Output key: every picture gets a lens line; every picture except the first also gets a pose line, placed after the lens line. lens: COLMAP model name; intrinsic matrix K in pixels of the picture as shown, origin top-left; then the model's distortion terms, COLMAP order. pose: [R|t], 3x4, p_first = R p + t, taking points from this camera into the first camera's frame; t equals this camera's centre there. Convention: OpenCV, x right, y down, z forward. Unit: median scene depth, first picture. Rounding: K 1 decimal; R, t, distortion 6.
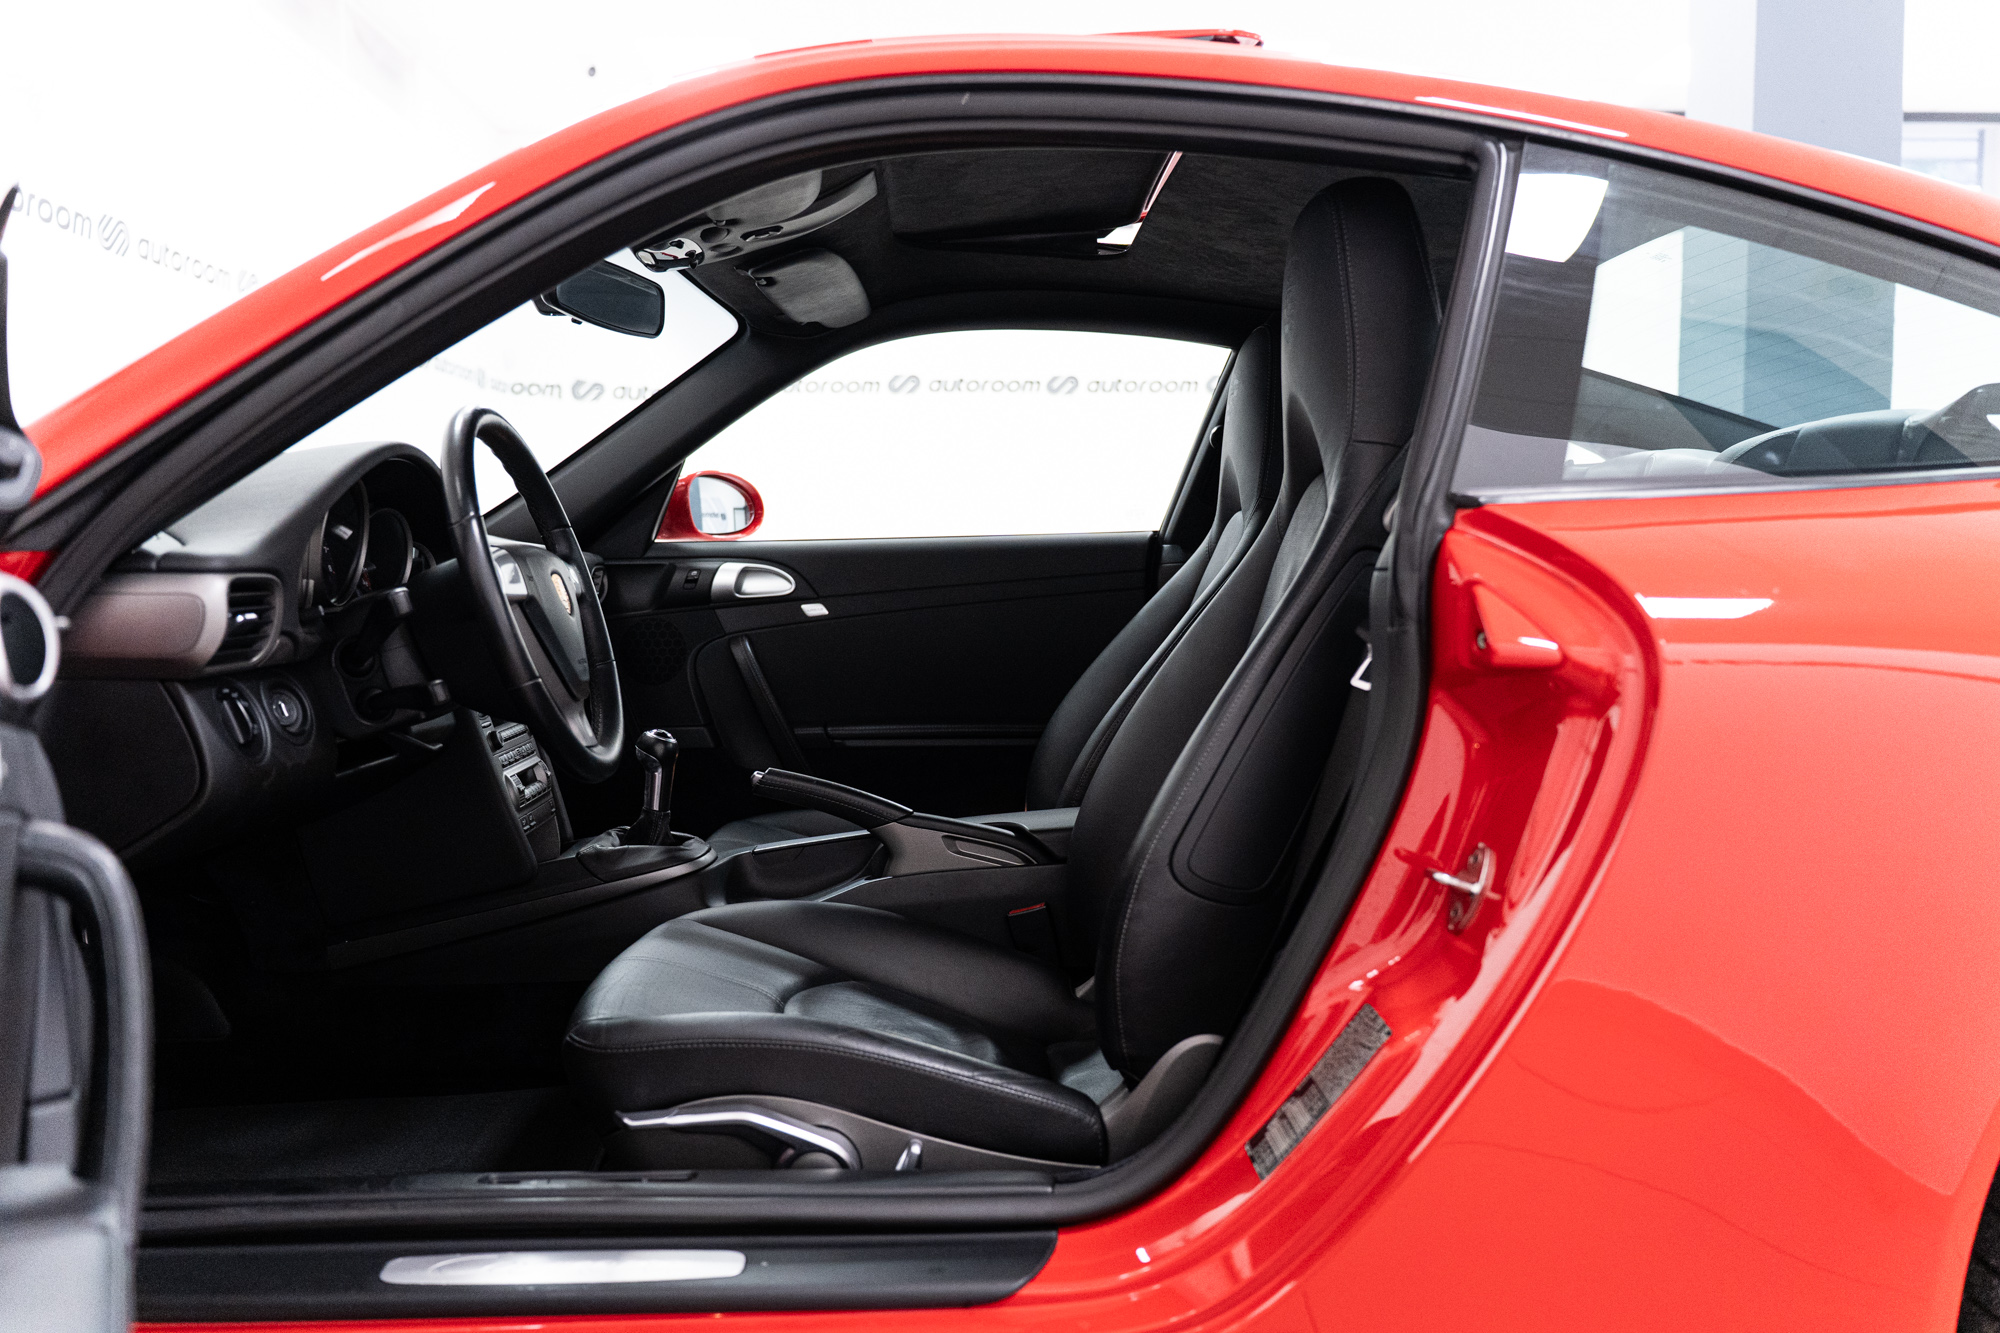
lens RADIAL K [[1657.7, 0, 997.6], [0, 1657.7, 664.4], [0, 0, 1]] dist [0.000354, 0.009394]
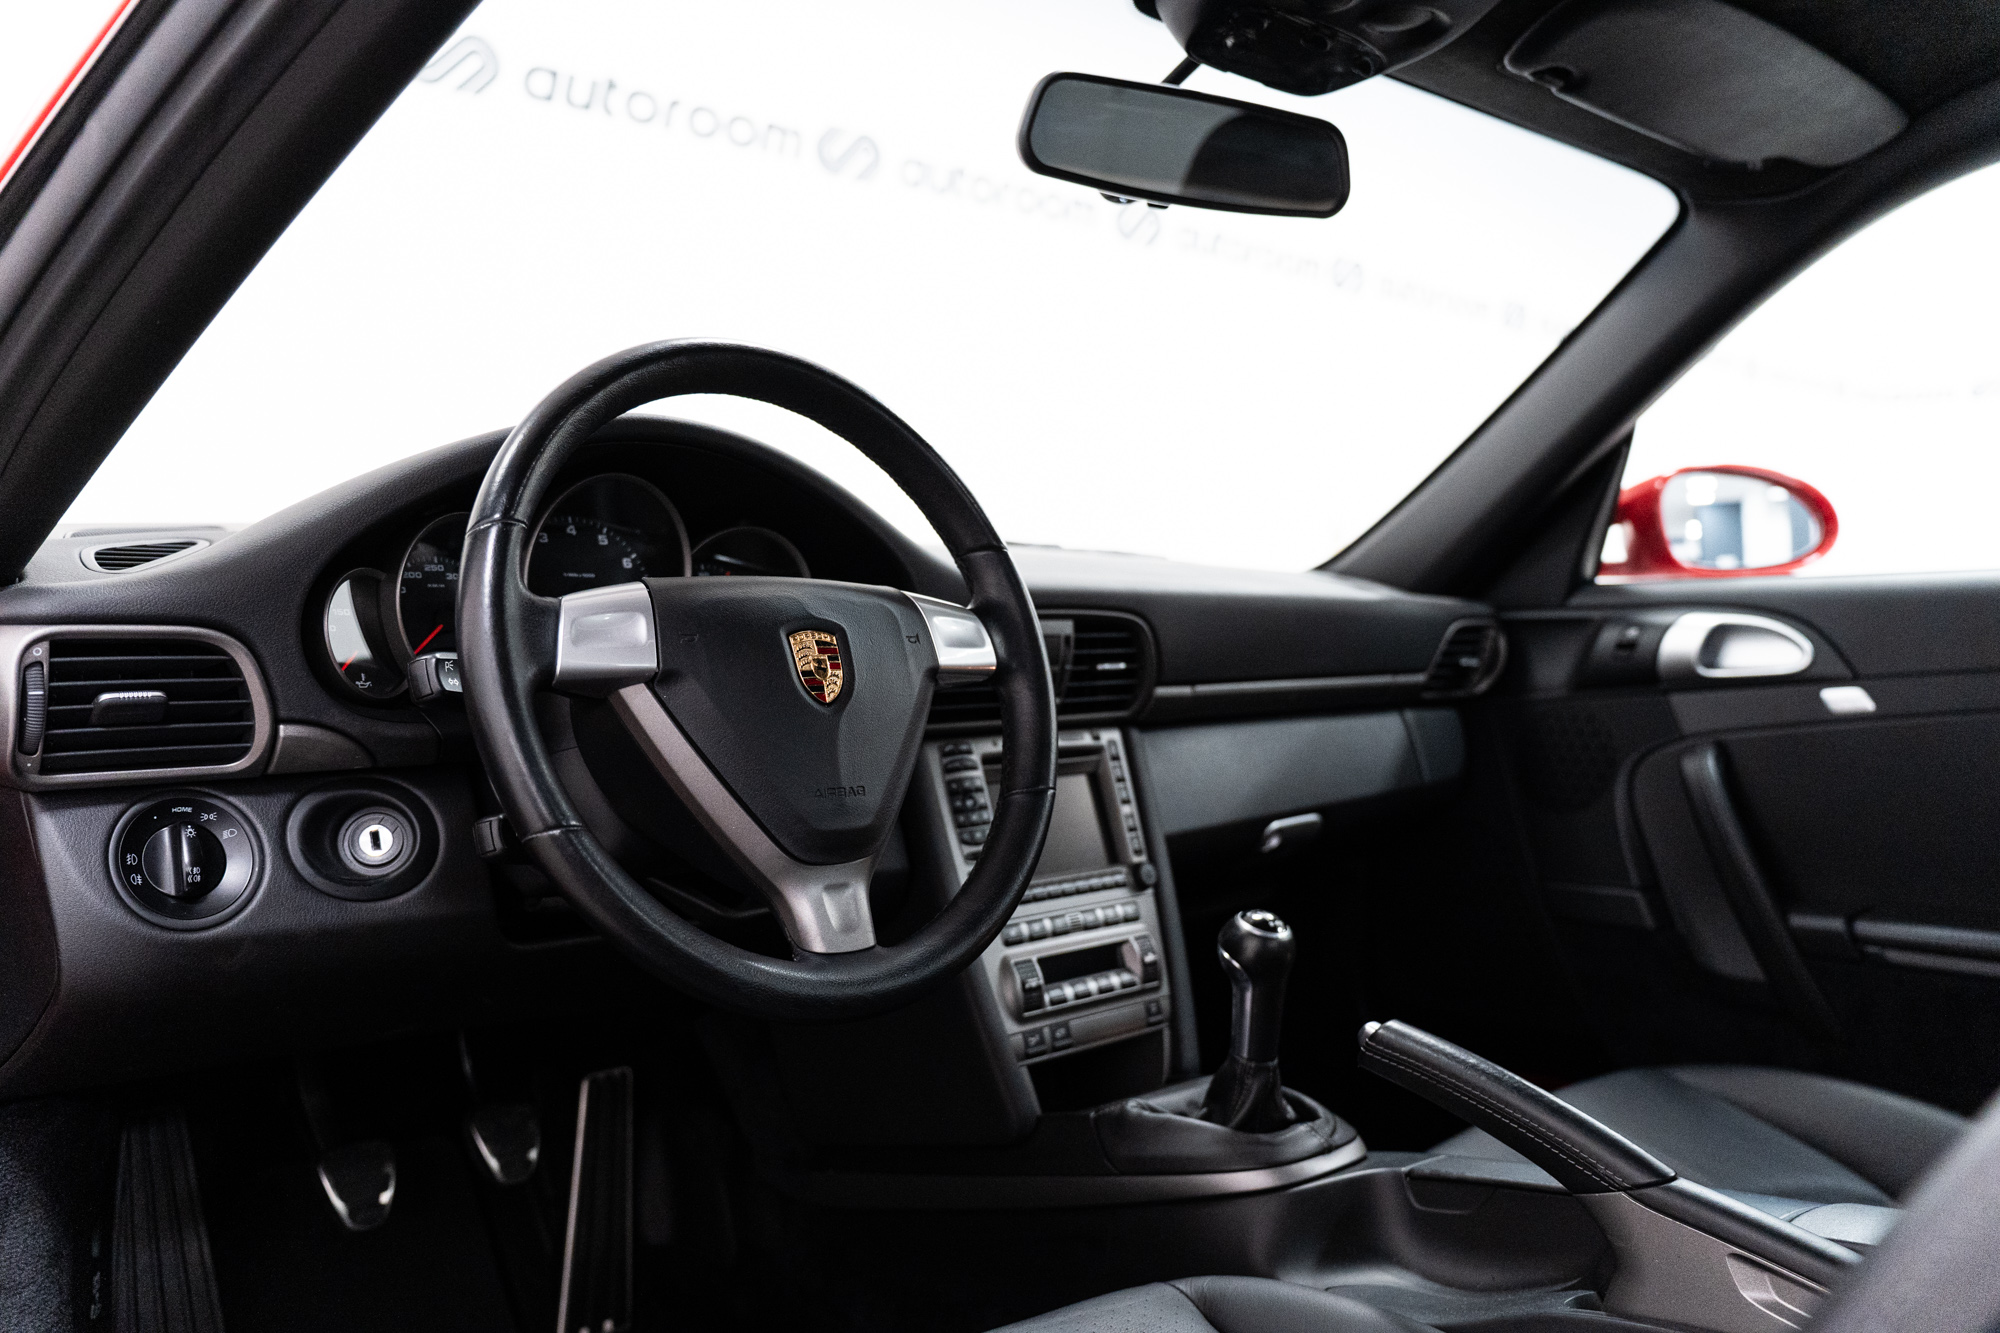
lens RADIAL K [[1708.2, 0, 1003.3], [0, 1708.2, 673.4], [0, 0, 1]] dist [0.009099, 0.000081]
pose [[0.666949, 0.022708, -0.744757, 0.124654], [-0.045149, 0.998930, -0.009975, -0.023885], [0.743734, 0.040278, 0.667261, 0.421440]]
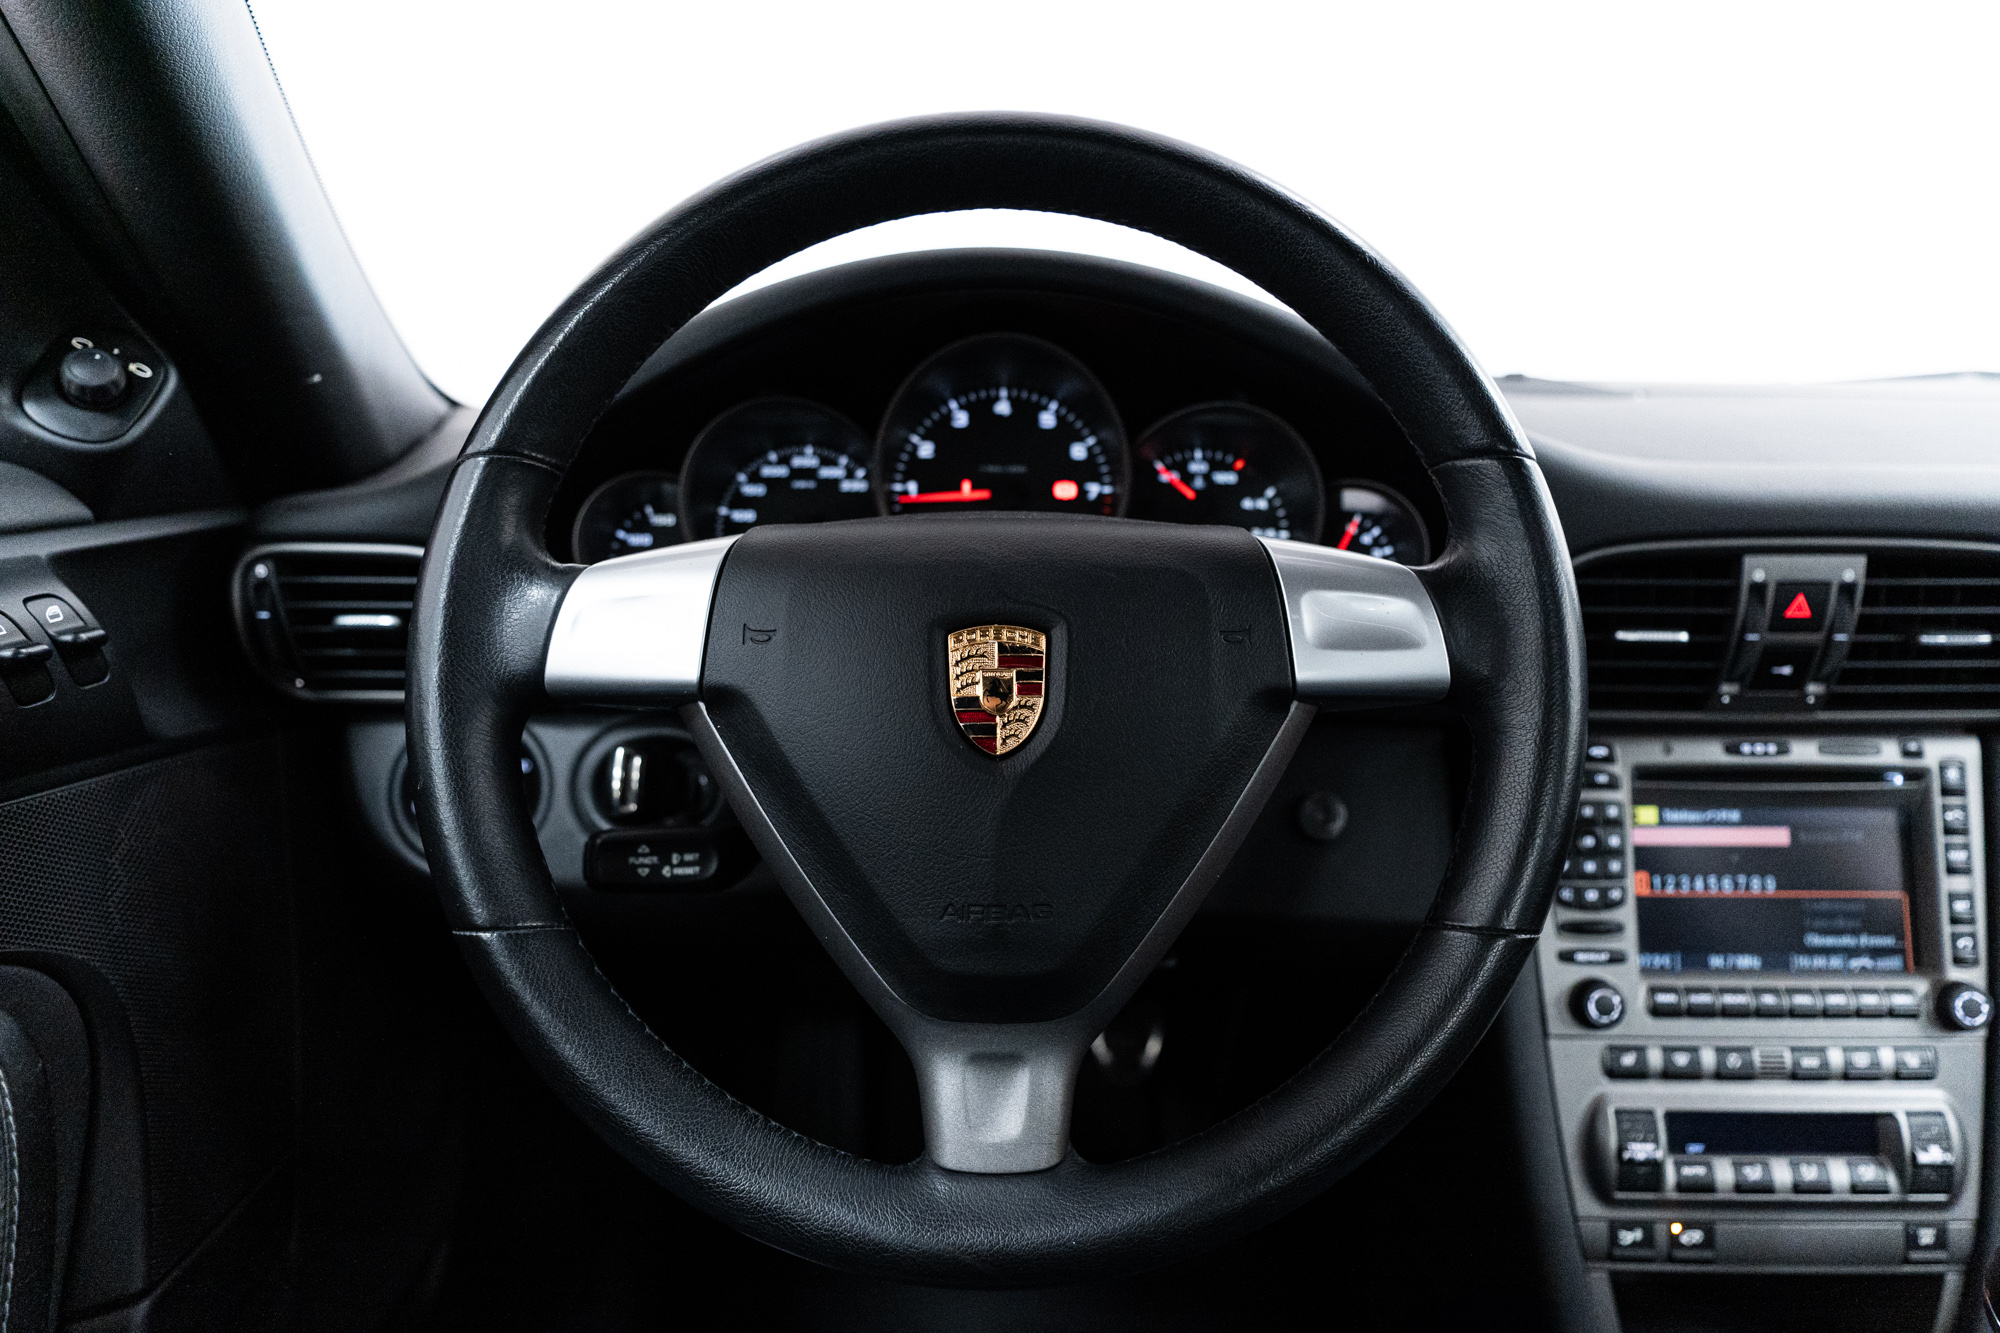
lens RADIAL K [[1293.0, 0, 993.4], [0, 1293.0, 675.6], [0, 0, 1]] dist [-0.006718, 0.008424]
pose [[-0.050387, 0.211782, -0.976017, -0.017832], [-0.068717, 0.974208, 0.214936, -0.062913], [0.996363, 0.077899, -0.034535, 0.639711]]
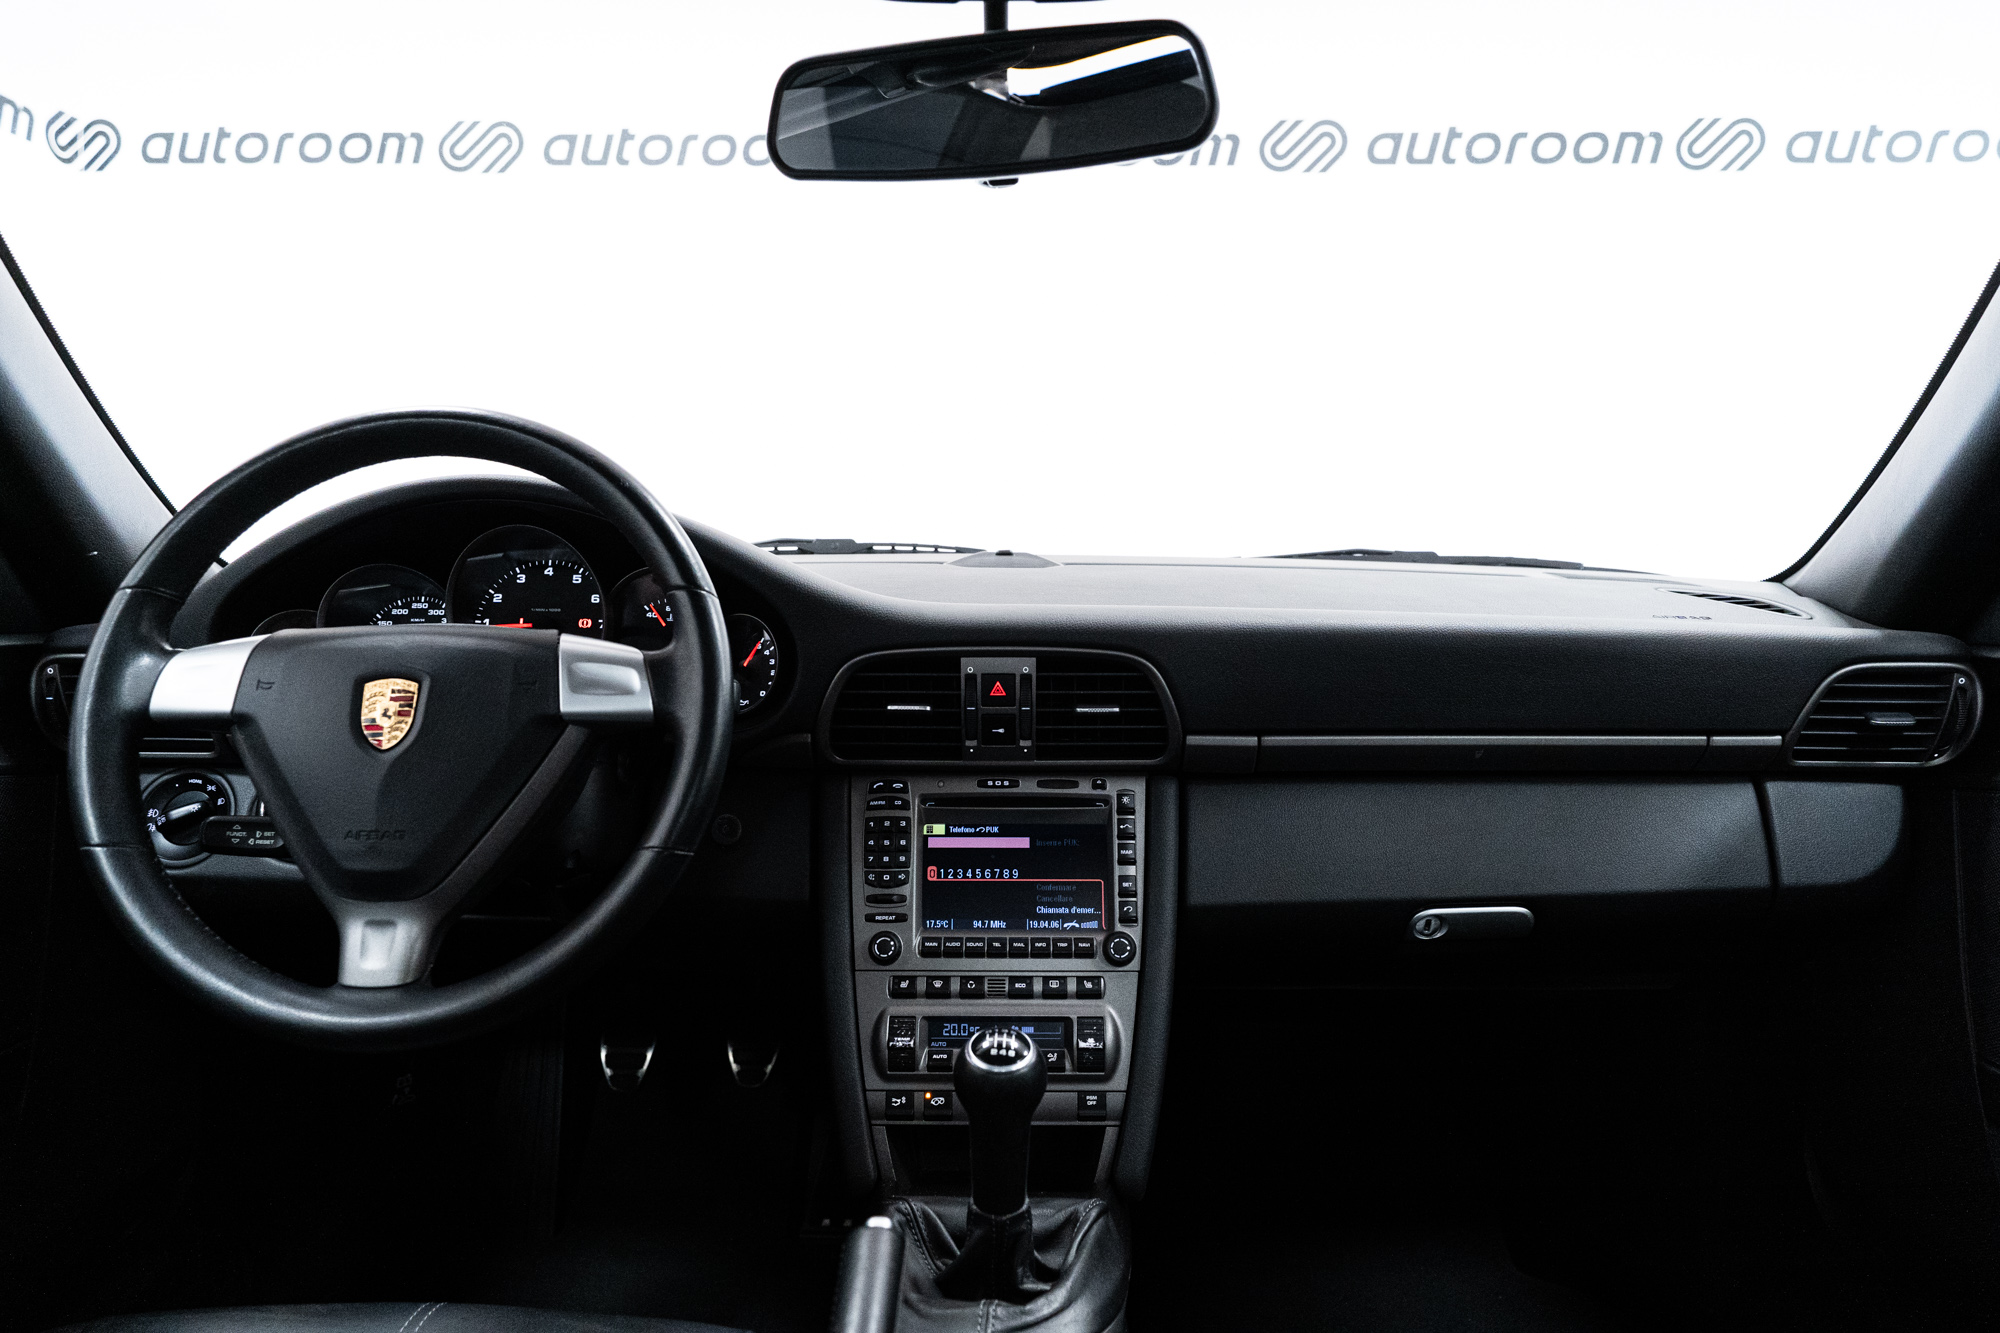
lens RADIAL K [[1293.0, 0, 1003.1], [0, 1293.0, 674.4], [0, 0, 1]] dist [-0.006718, 0.008424]
pose [[-0.054304, 0.069622, -0.996094, 0.109536], [-0.066746, 0.995082, 0.073190, -0.066529], [0.996291, 0.070460, -0.049390, 0.786881]]
